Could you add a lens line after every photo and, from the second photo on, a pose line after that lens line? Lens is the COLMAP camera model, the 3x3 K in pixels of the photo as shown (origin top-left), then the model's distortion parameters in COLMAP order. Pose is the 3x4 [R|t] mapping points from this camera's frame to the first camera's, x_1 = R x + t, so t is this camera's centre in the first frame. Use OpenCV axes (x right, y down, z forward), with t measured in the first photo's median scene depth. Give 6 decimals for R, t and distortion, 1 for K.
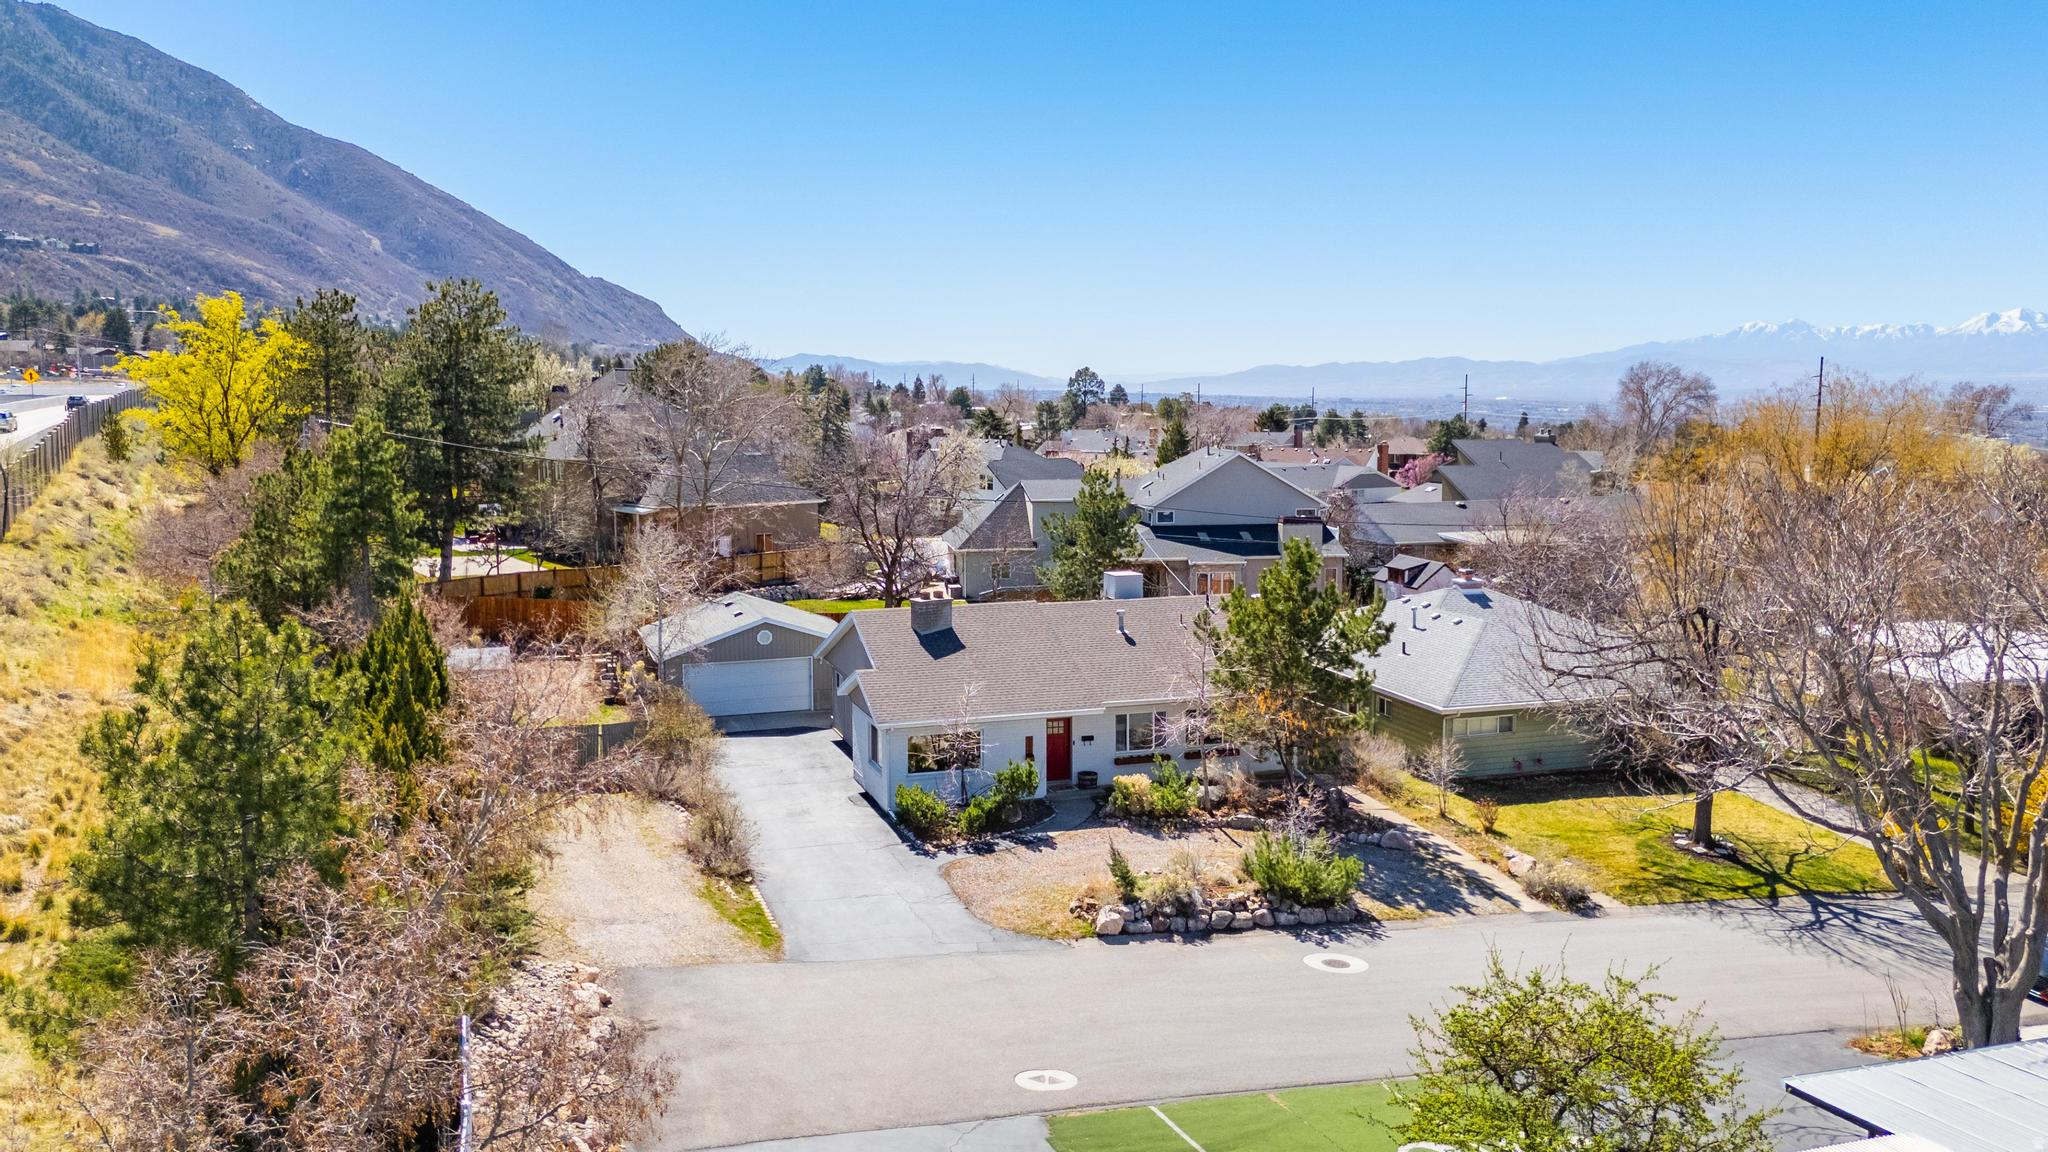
lens RADIAL K [[1572.1, 0, 1024.0], [0, 1572.1, 576.0], [0, 0, 1]] dist [0.048133, -0.004923]
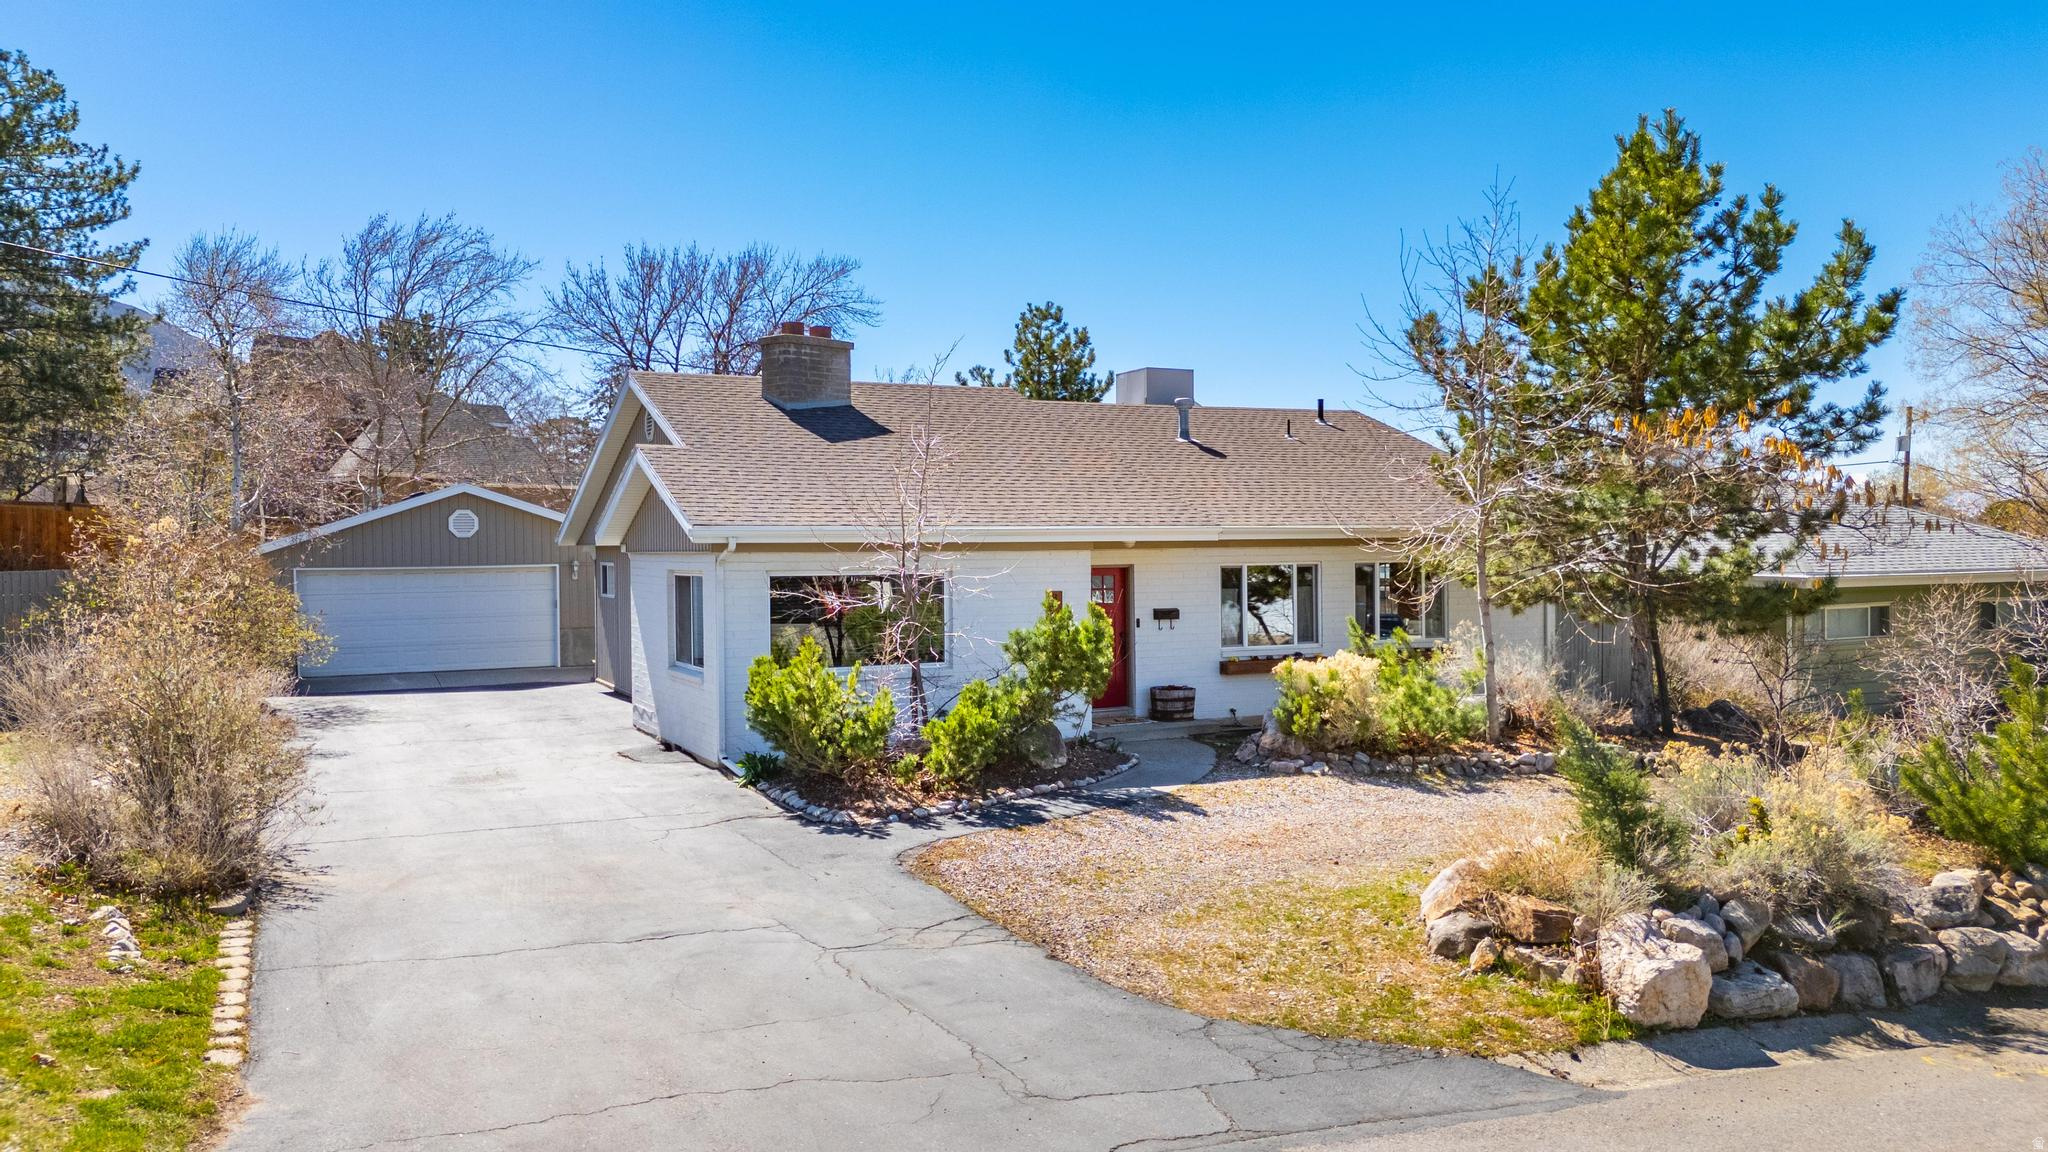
lens RADIAL K [[1524.8, 0, 1024.0], [0, 1524.8, 576.0], [0, 0, 1]] dist [0.085815, -0.126704]
pose [[0.991117, -0.011139, 0.132525, -0.067635], [0.023444, 0.995515, -0.091656, 0.153456], [-0.130909, 0.093949, 0.986933, 0.666671]]
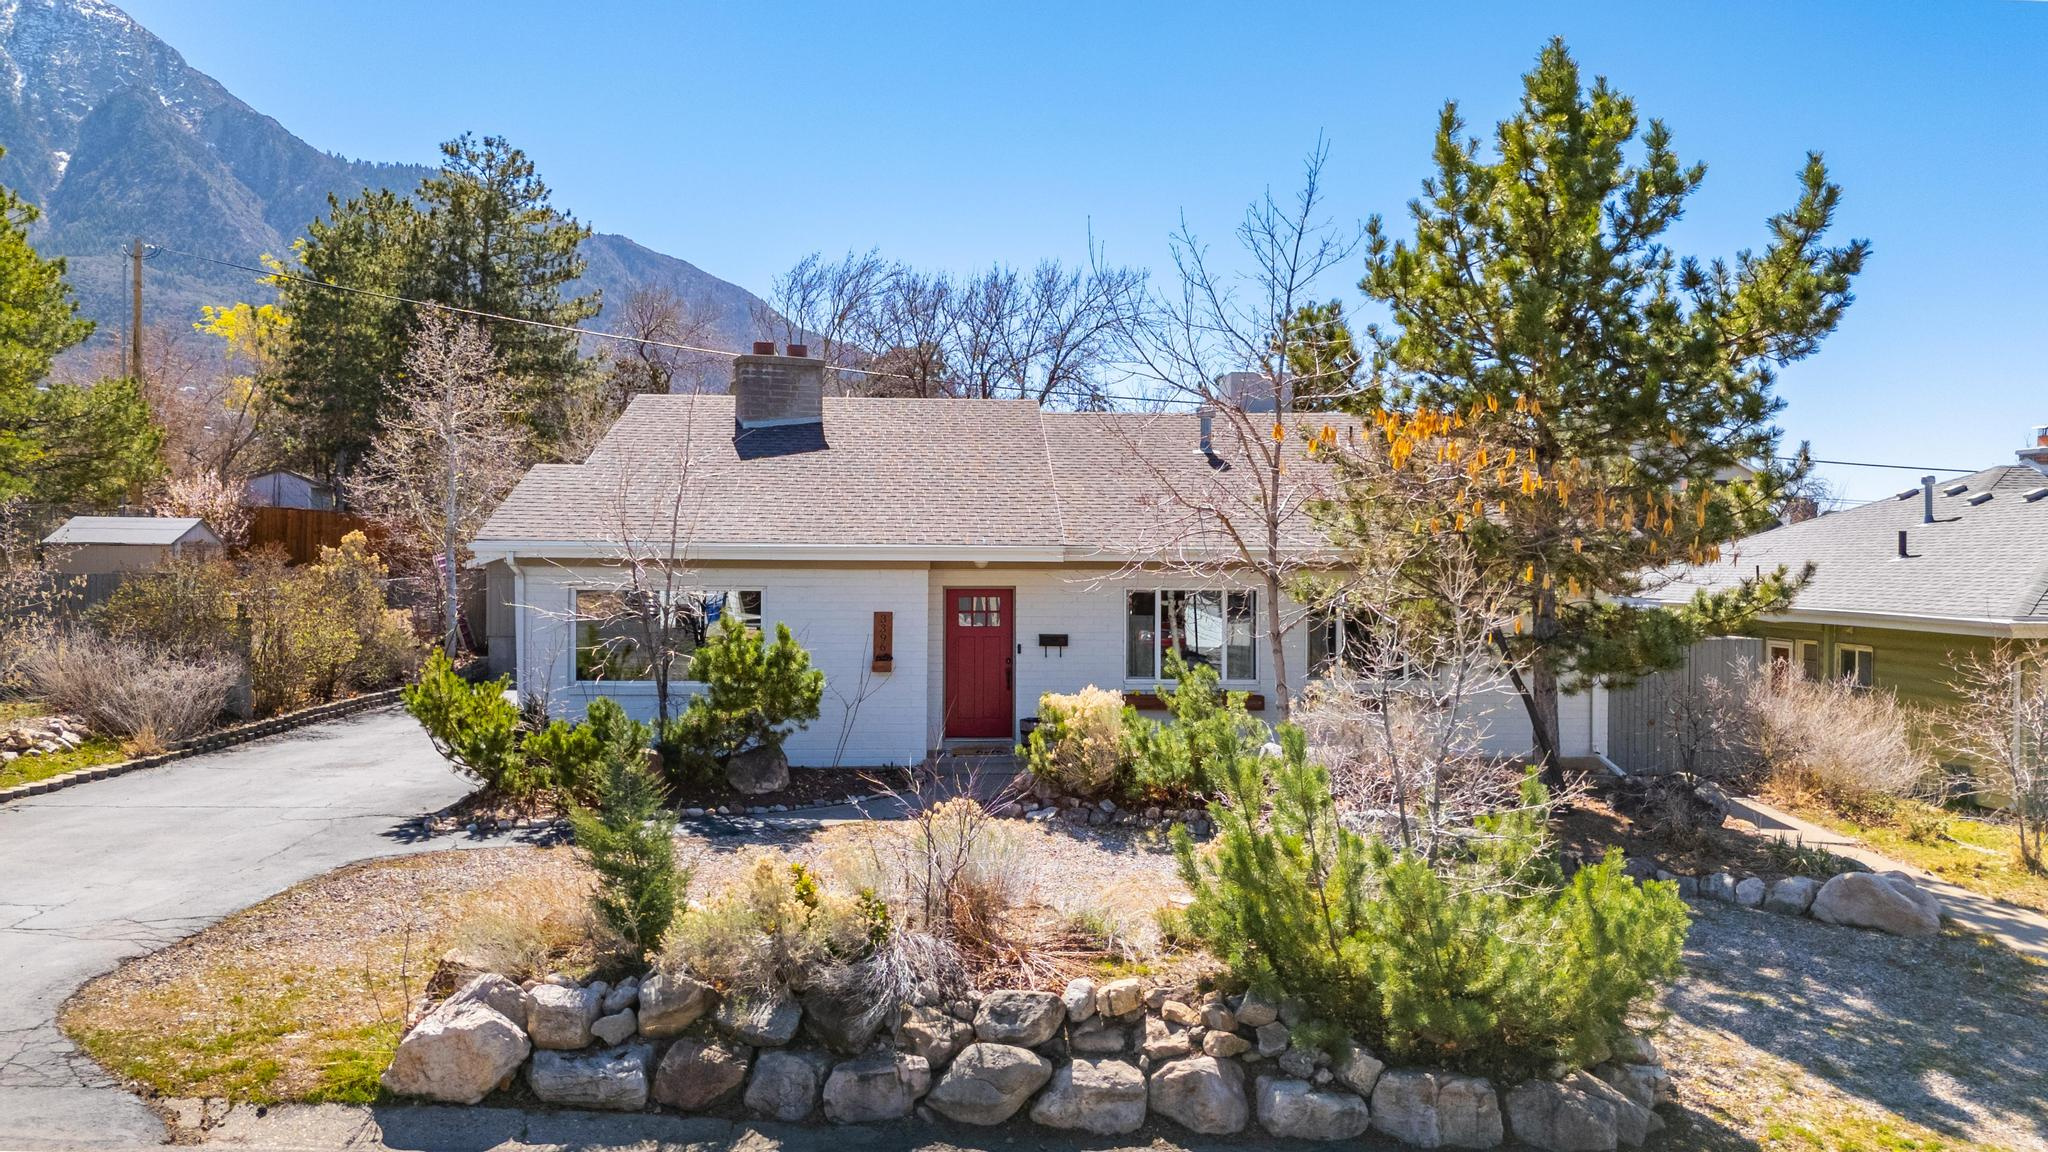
lens RADIAL K [[1572.1, 0, 1024.0], [0, 1572.1, 576.0], [0, 0, 1]] dist [0.048133, -0.004923]
pose [[0.962630, 0.007941, -0.270705, 0.170670], [-0.036651, 0.994194, -0.101170, 0.150331], [0.268329, 0.107311, 0.957332, 0.693341]]
